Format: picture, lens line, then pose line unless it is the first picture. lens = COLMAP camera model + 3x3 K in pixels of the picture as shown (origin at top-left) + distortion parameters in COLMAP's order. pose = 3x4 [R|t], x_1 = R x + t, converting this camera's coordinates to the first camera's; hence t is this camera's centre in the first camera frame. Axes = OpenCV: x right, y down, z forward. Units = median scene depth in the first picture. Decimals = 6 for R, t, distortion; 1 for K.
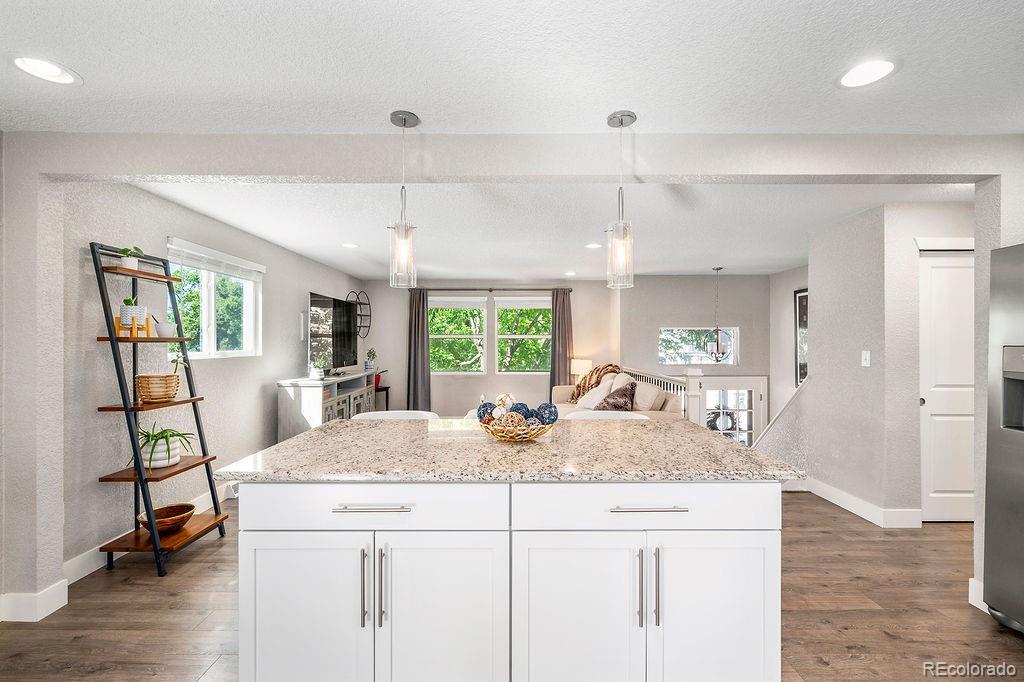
lens RADIAL K [[446.1, 0, 512.0], [0, 446.1, 341.0], [0, 0, 1]] dist [0.000119, 0.000005]
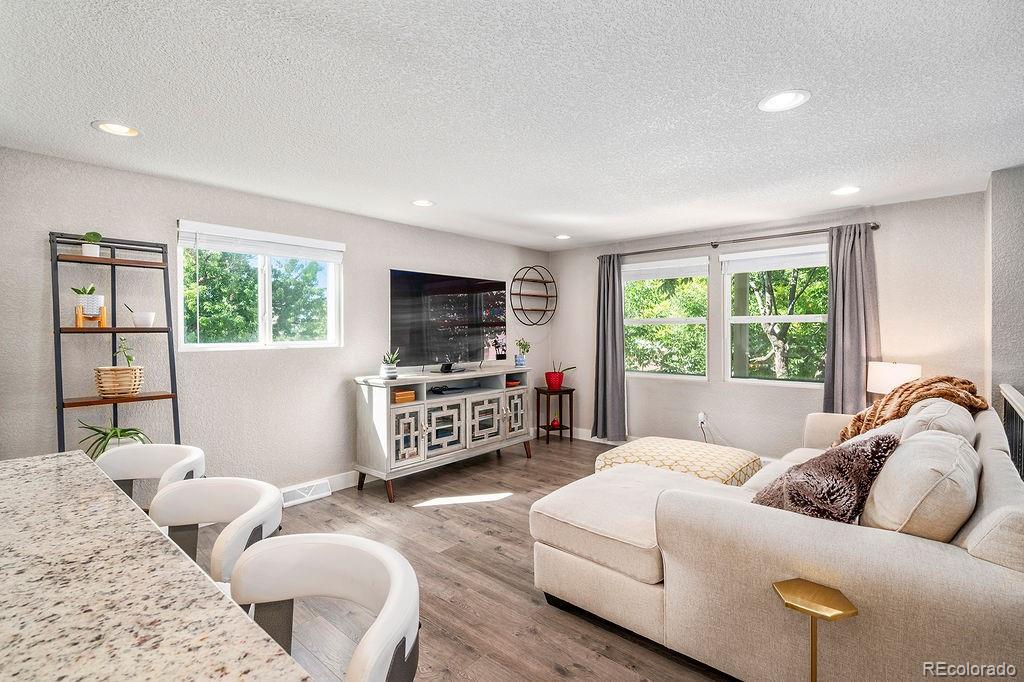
lens RADIAL K [[481.7, 0, 512.0], [0, 481.7, 341.0], [0, 0, 1]] dist [-0.001475, -0.000042]
pose [[0.747130, 0.008305, -0.664626, 0.249660], [0.008436, 0.999723, 0.021975, 0.002410], [0.664624, -0.022025, 0.746853, 0.416419]]
